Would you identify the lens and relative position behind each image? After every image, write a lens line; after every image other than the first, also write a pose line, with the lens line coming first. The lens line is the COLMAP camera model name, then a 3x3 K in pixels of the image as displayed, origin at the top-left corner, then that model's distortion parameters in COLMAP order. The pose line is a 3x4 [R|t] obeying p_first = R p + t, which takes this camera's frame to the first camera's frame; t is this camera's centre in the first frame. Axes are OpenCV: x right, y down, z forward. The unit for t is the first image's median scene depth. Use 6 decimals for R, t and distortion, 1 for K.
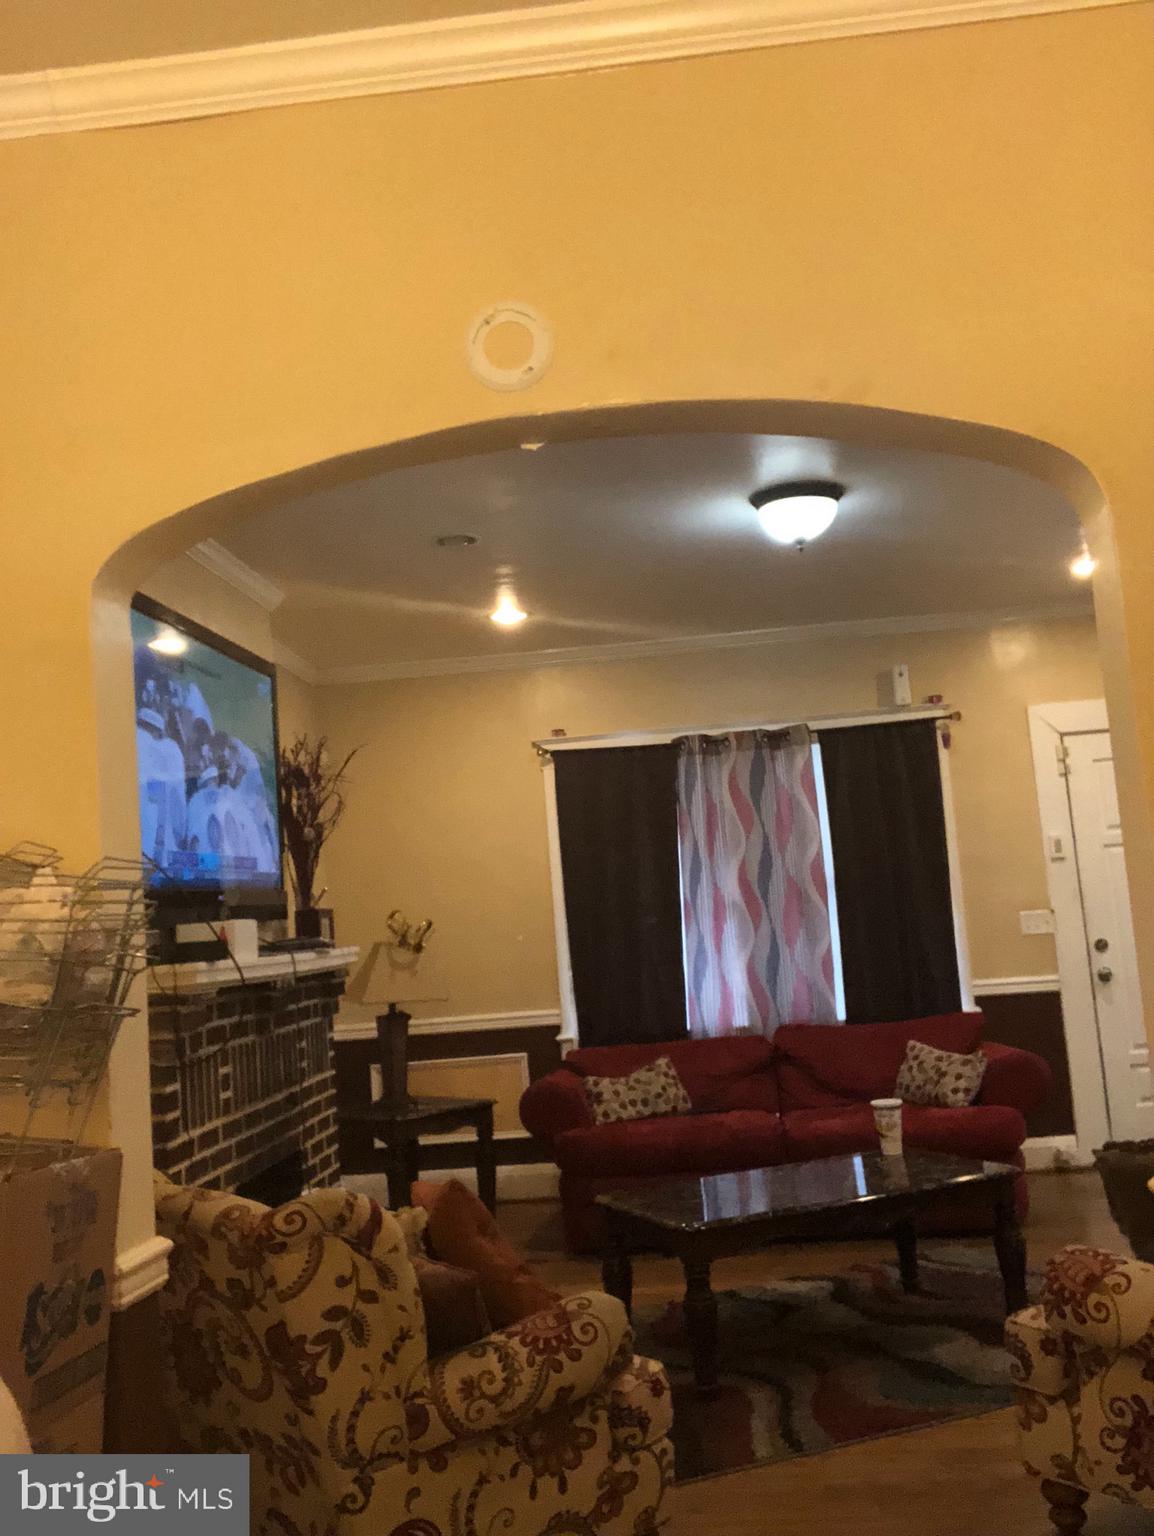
lens RADIAL K [[1437.7, 0, 568.3], [0, 1437.7, 769.3], [0, 0, 1]] dist [0.100263, -0.216212]
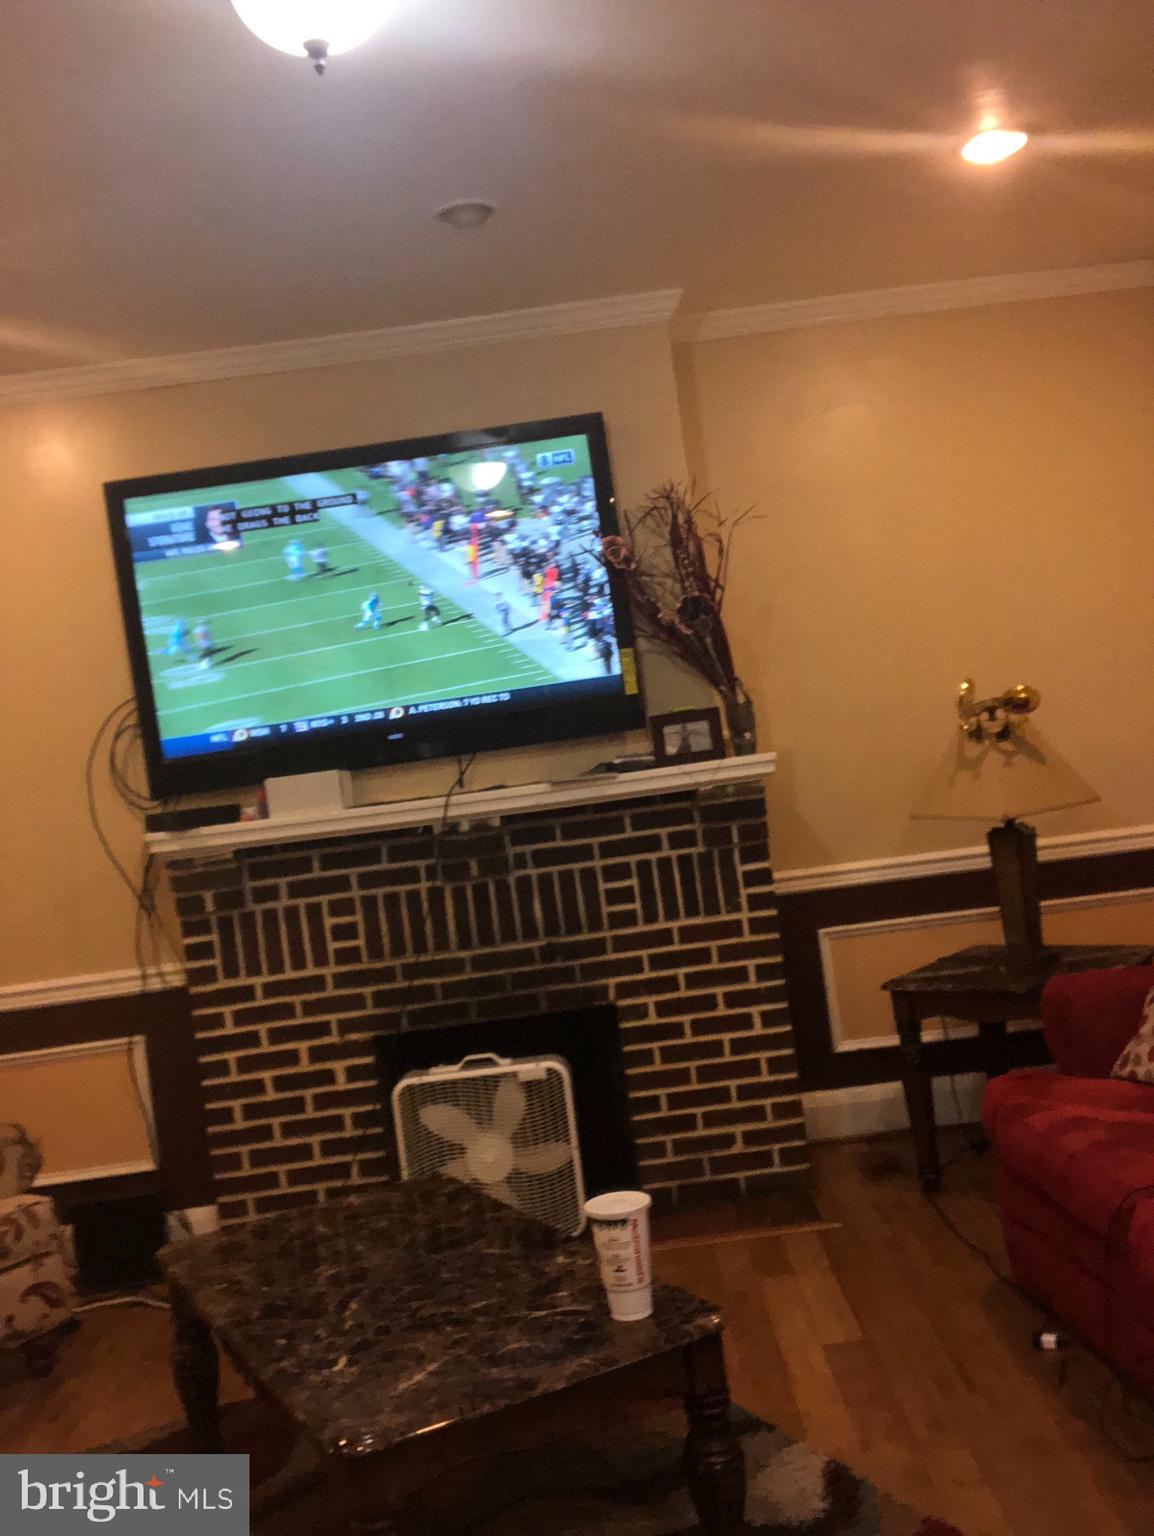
lens RADIAL K [[1437.7, 0, 568.3], [0, 1437.7, 769.3], [0, 0, 1]] dist [0.100263, -0.216212]
pose [[0.097059, 0.068402, -0.992925, 0.469229], [0.226179, 0.970017, 0.088933, 0.034846], [0.969238, -0.233211, 0.078678, 0.688798]]
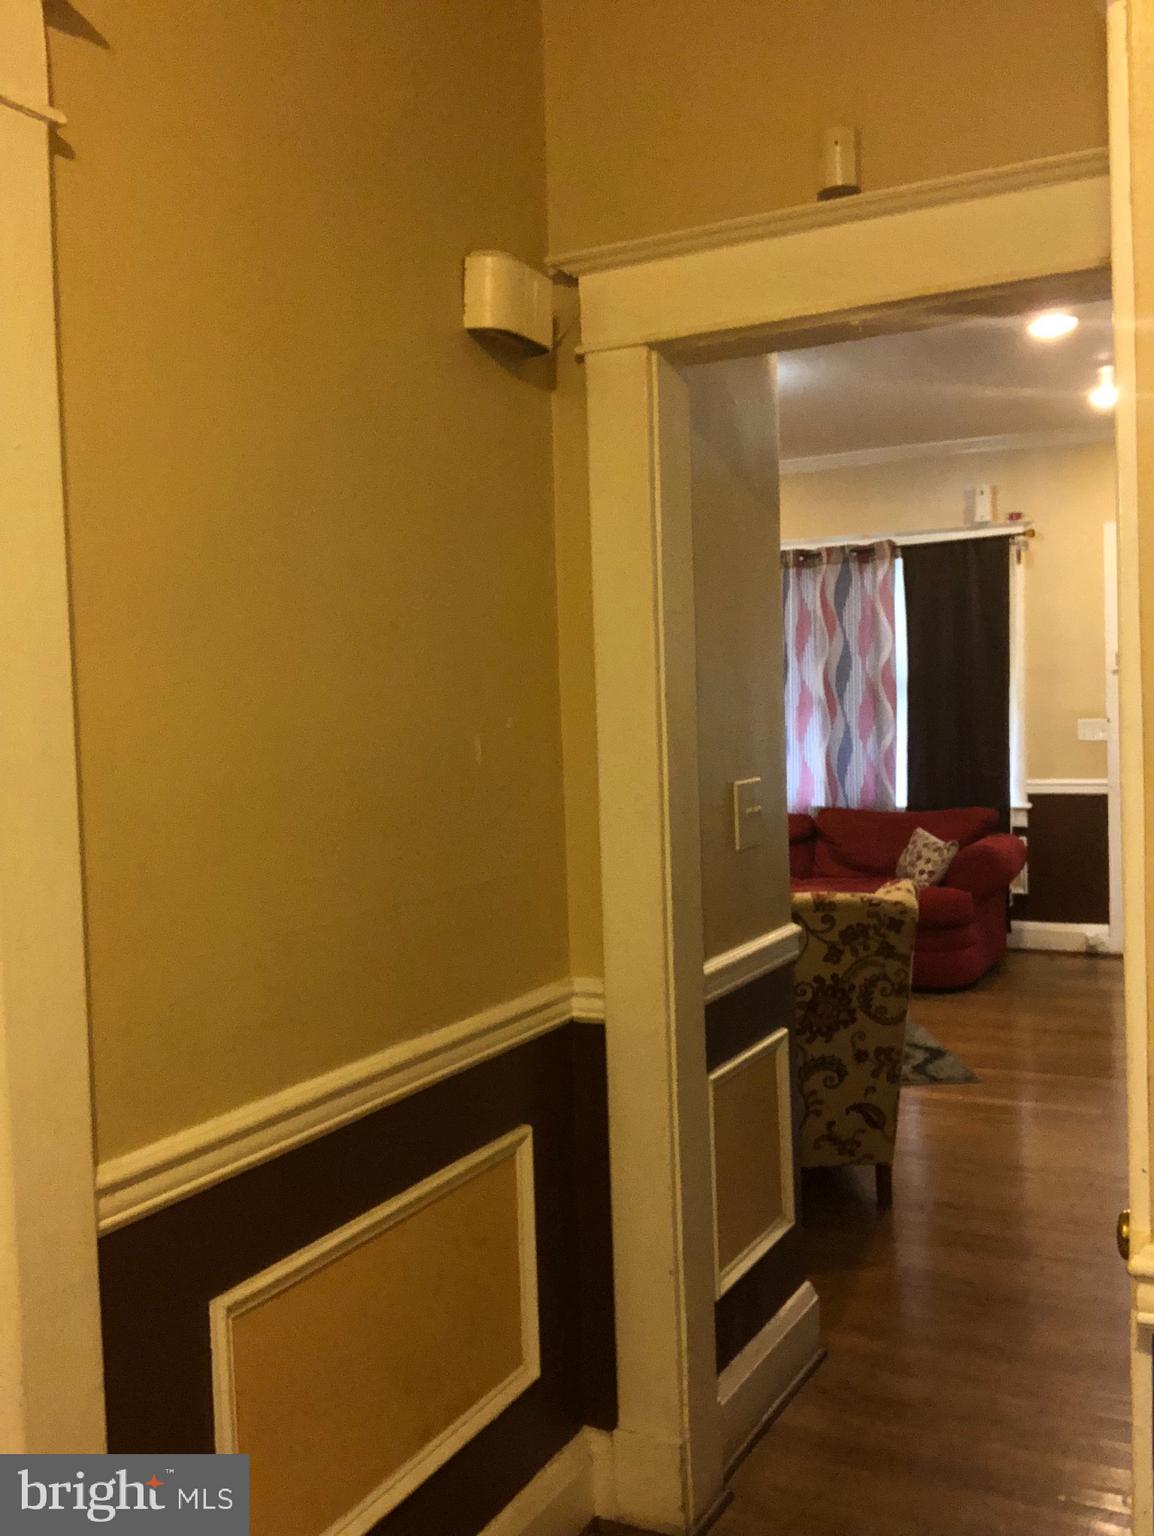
lens RADIAL K [[1437.7, 0, 568.3], [0, 1437.7, 769.3], [0, 0, 1]] dist [0.100263, -0.216212]
pose [[0.927221, 0.063055, -0.369169, 0.360983], [-0.000092, 0.985763, 0.168140, -0.045398], [0.374515, -0.155868, 0.914026, -0.125655]]
